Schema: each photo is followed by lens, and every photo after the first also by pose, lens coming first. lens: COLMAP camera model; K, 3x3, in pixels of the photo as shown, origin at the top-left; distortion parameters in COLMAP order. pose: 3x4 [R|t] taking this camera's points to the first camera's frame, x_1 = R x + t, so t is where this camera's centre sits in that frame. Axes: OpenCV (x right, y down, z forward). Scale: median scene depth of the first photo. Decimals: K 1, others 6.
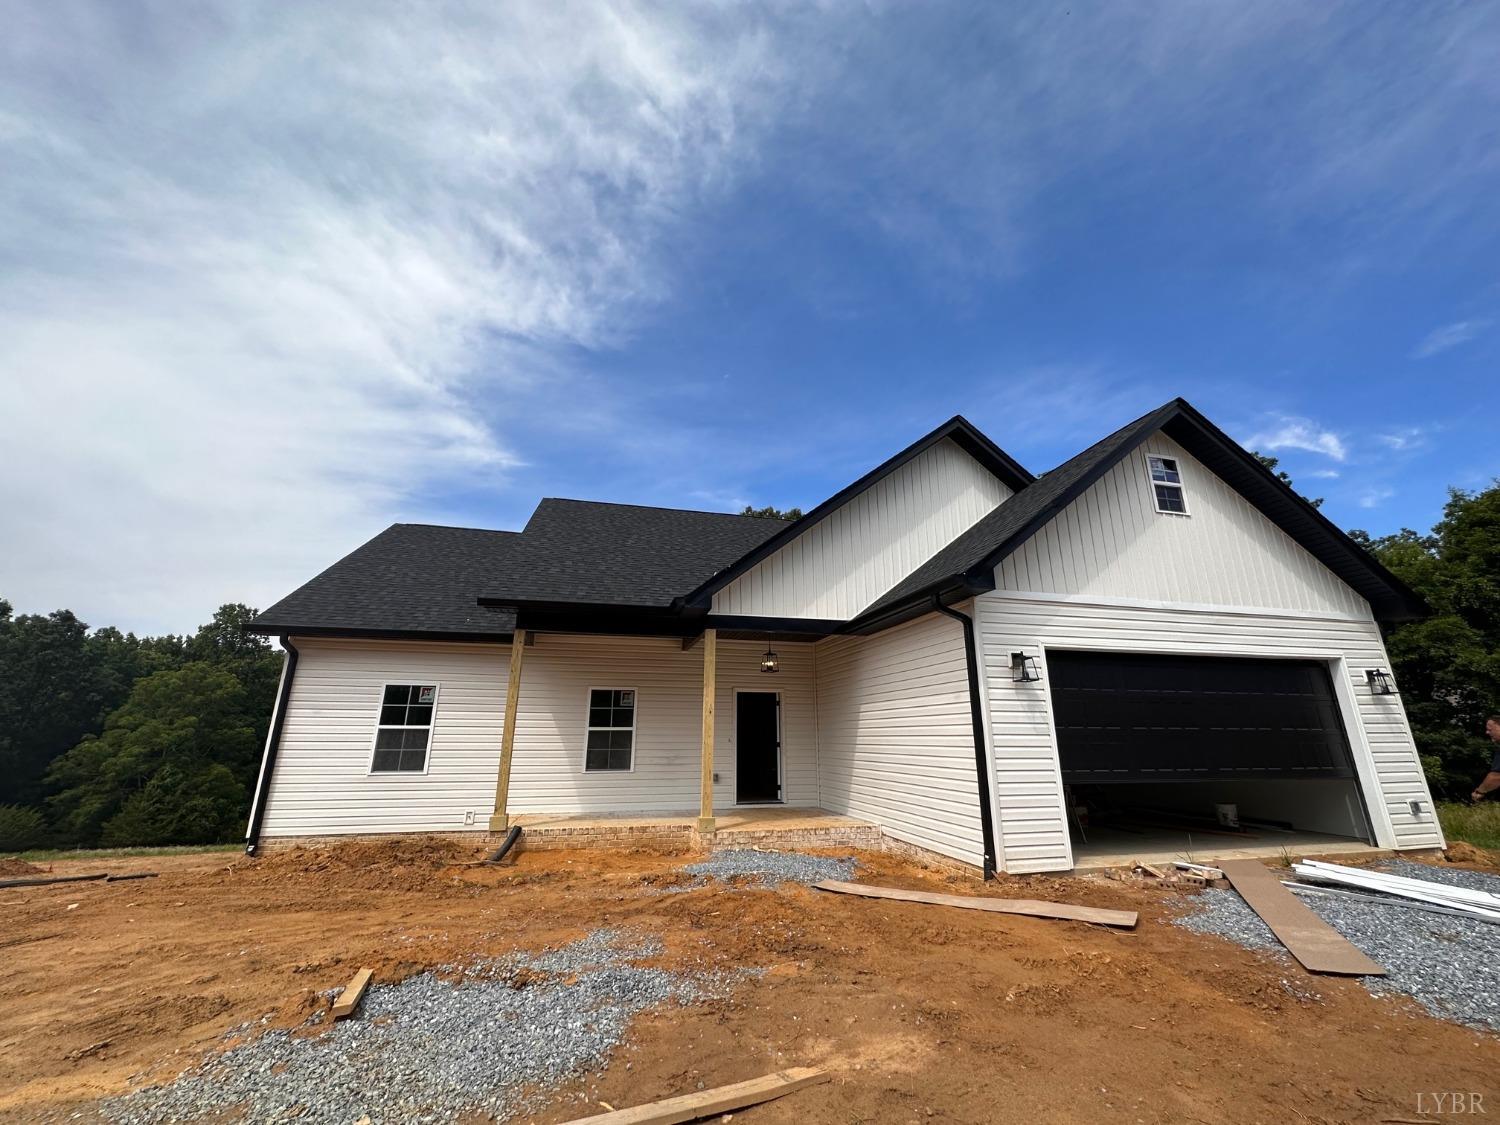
lens RADIAL K [[597.2, 0, 750.0], [0, 597.2, 562.5], [0, 0, 1]] dist [-0.003128, -0.000183]
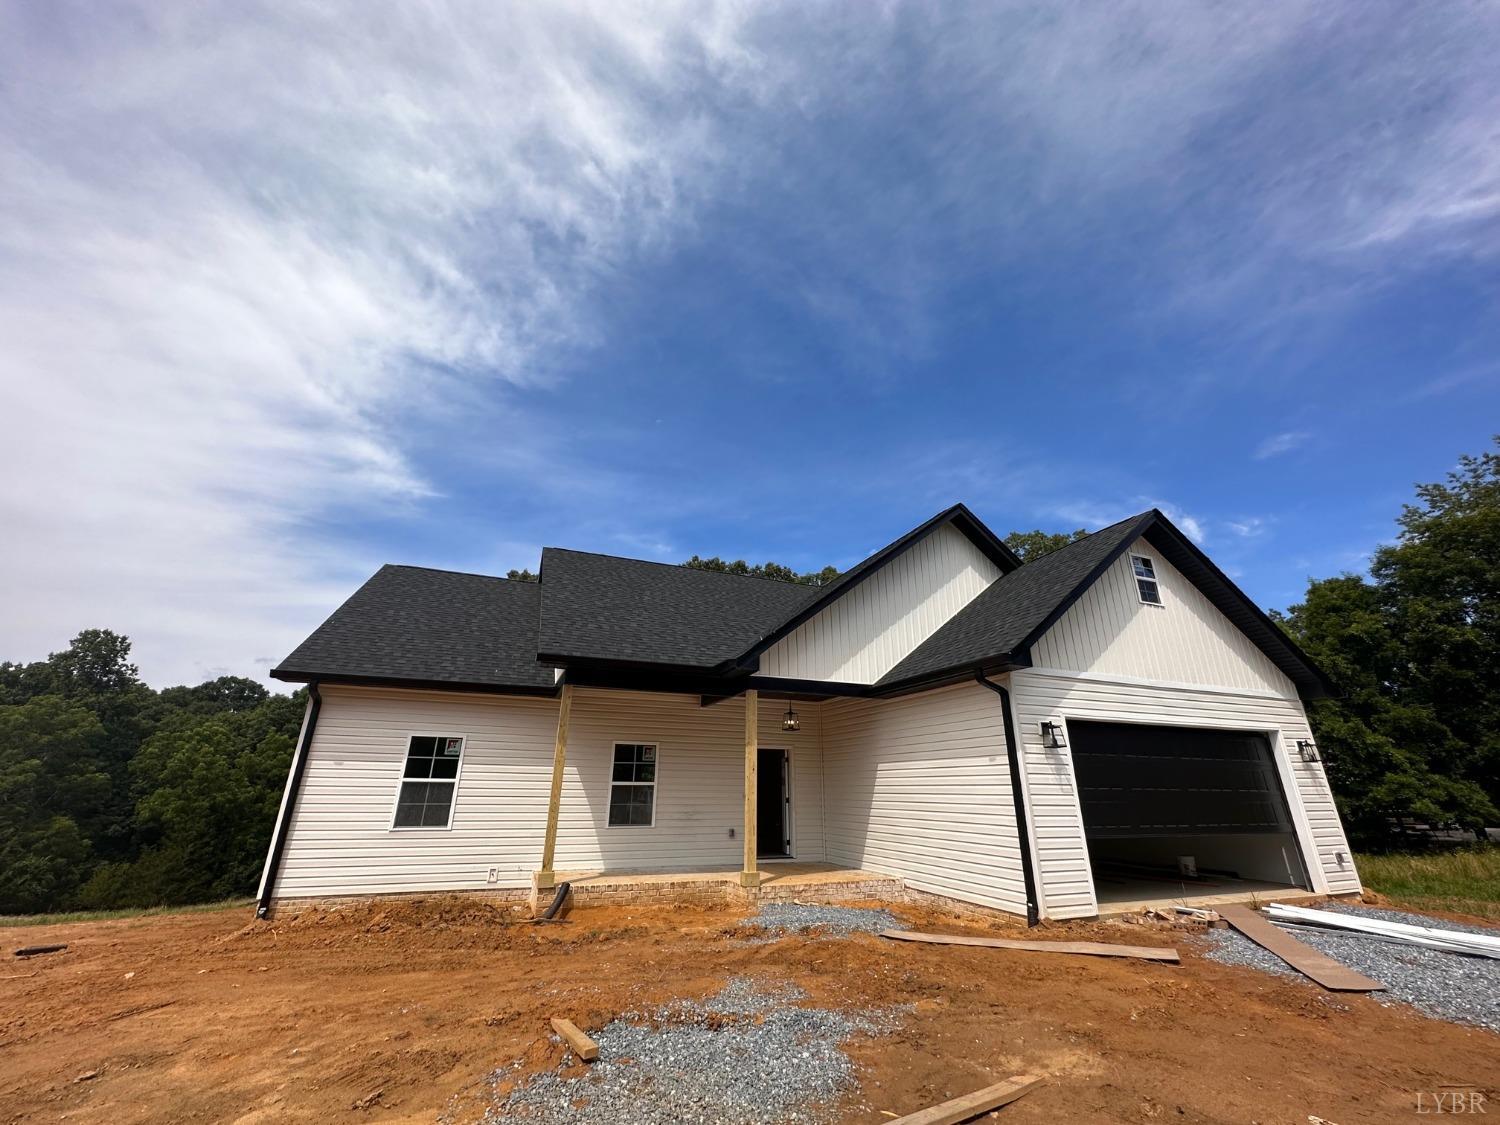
lens RADIAL K [[594.8, 0, 744.4], [0, 594.8, 557.6], [0, 0, 1]] dist [-0.003365, -0.000514]
pose [[0.991095, 0.055293, 0.121133, -0.223632], [-0.044491, 0.994935, -0.090139, -0.028208], [-0.125504, 0.083947, 0.988535, -0.076191]]
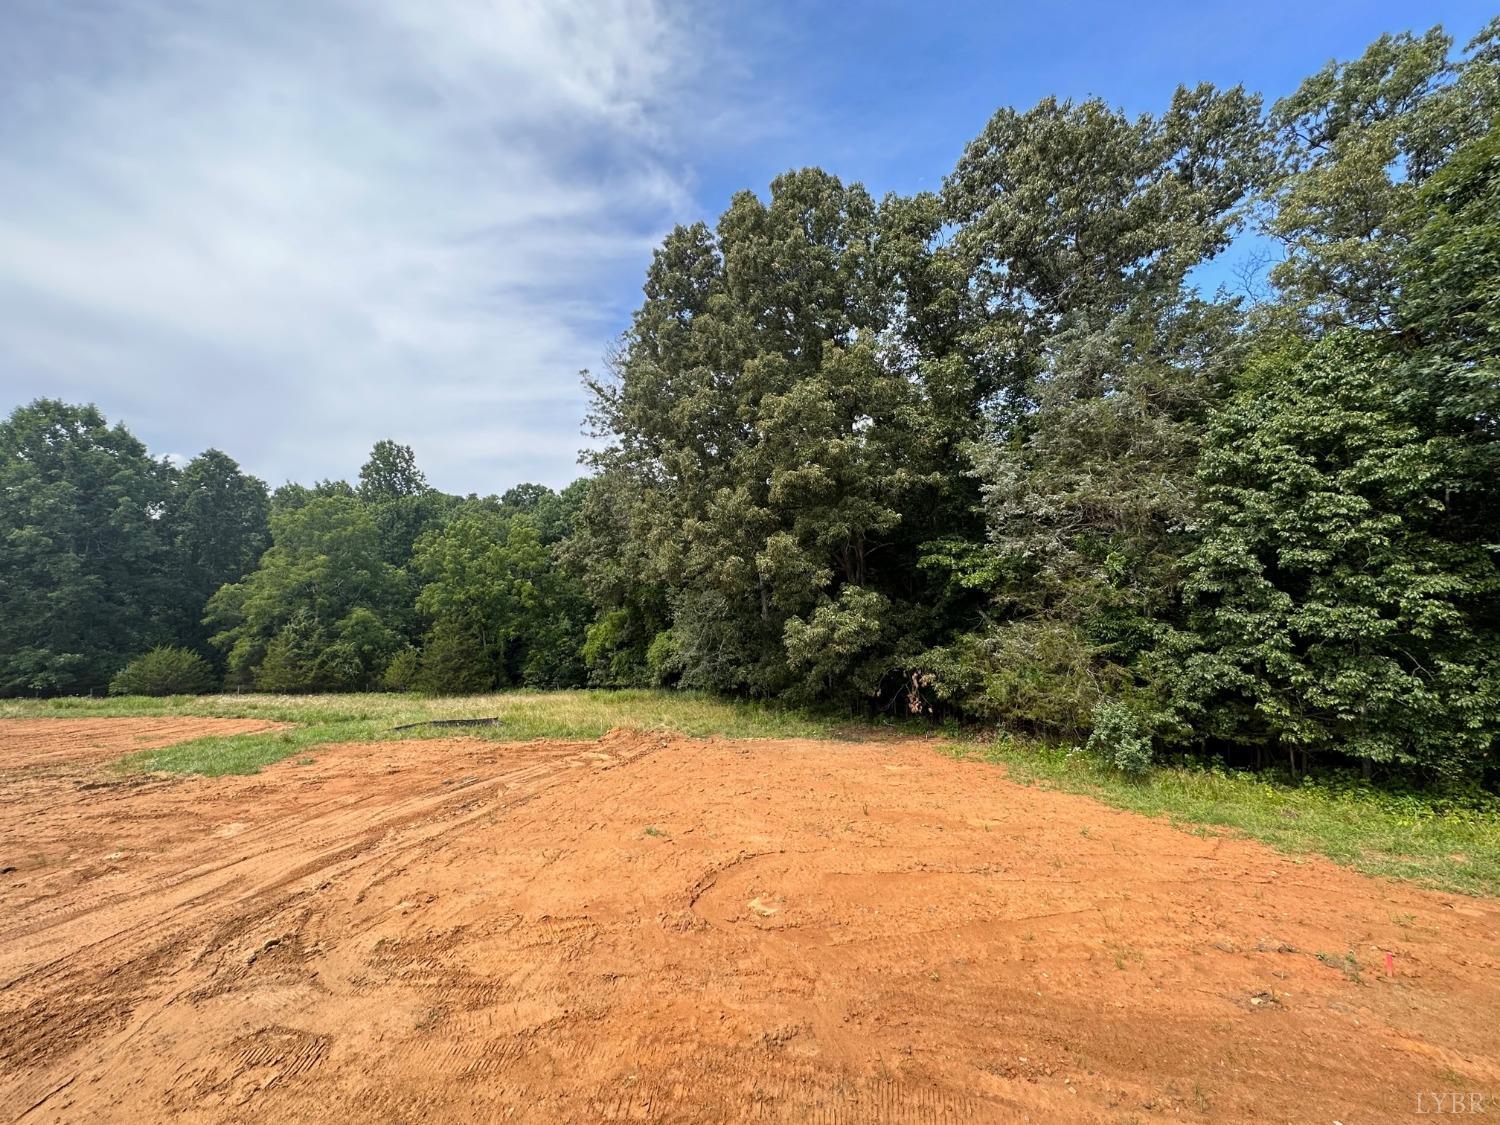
lens RADIAL K [[599.1, 0, 750.0], [0, 599.1, 562.5], [0, 0, 1]] dist [-0.001752, -0.000030]
pose [[0.950227, -0.005829, -0.311504, -0.387839], [0.083438, 0.968064, 0.236409, 0.825905], [0.300178, -0.250634, 0.920367, 2.742130]]
